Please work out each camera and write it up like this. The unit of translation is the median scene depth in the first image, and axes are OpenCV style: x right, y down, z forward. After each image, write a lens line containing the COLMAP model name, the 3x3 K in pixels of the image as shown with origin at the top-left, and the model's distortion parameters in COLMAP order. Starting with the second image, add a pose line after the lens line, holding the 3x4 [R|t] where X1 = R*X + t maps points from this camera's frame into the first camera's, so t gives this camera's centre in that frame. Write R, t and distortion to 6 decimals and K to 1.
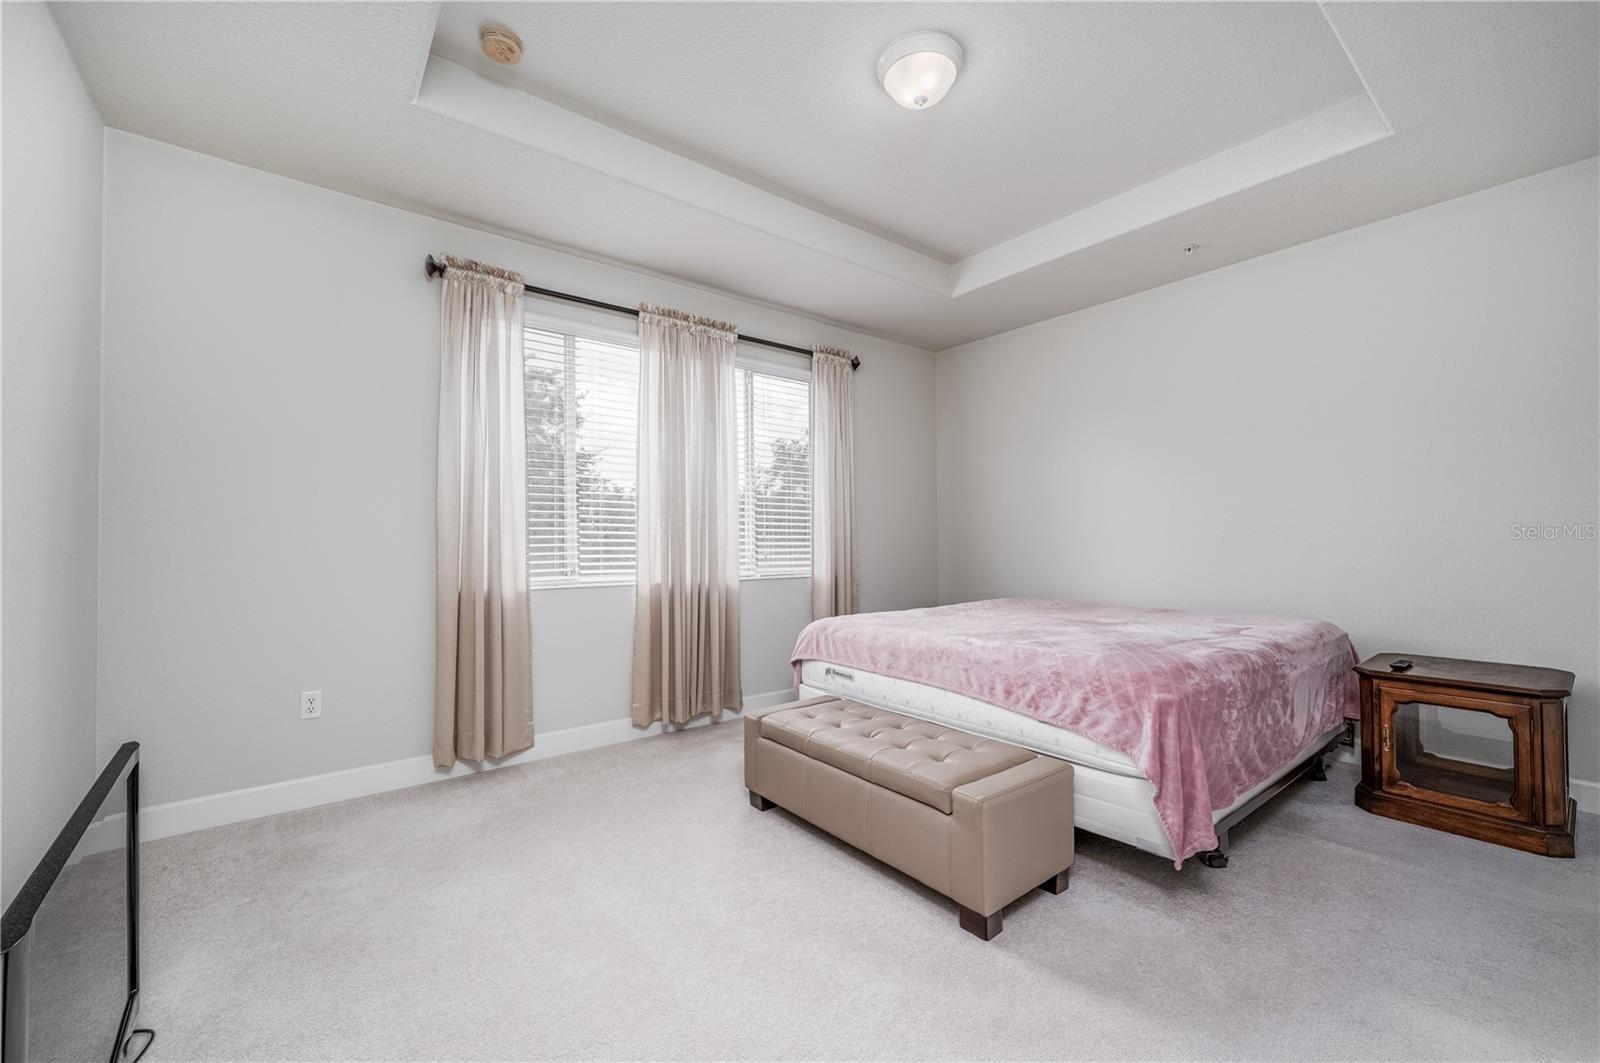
lens RADIAL K [[651.4, 0, 786.3], [0, 651.4, 531.9], [0, 0, 1]] dist [-0.002827, -0.000170]
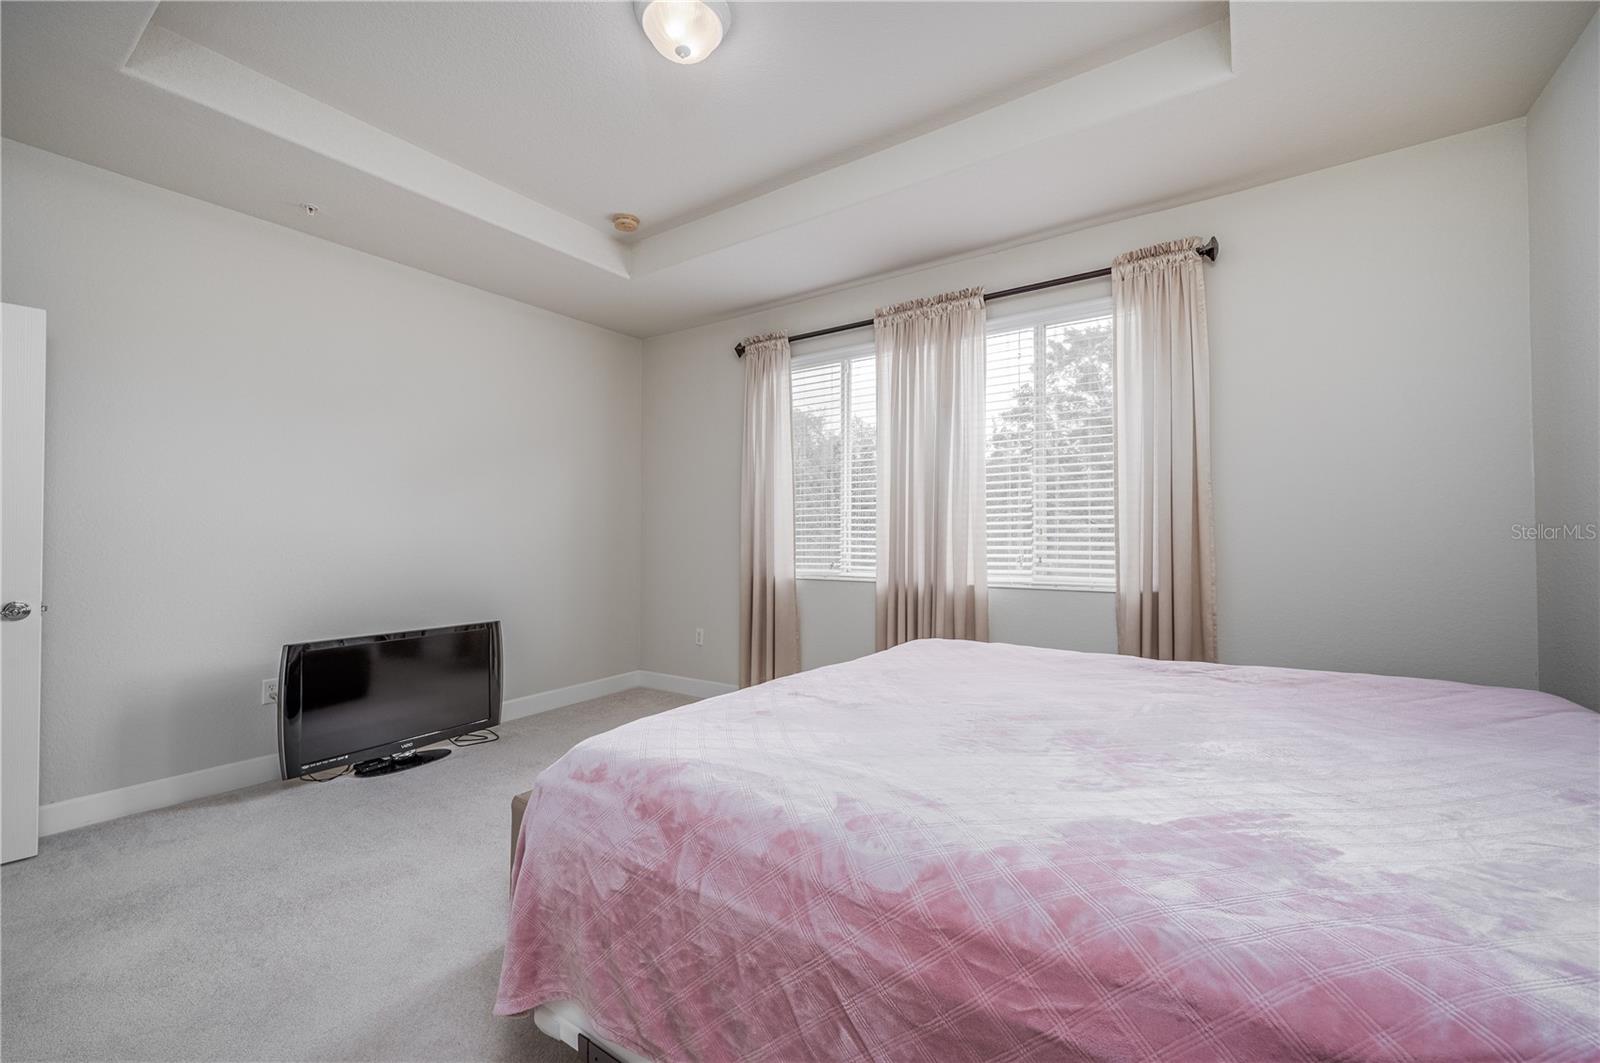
lens RADIAL K [[651.4, 0, 784.5], [0, 651.4, 534.1], [0, 0, 1]] dist [-0.002827, -0.000170]
pose [[0.291681, -0.008052, -0.956482, 0.678284], [0.009381, 0.999941, -0.005557, 0.009095], [0.956470, -0.007352, 0.291739, 0.520993]]
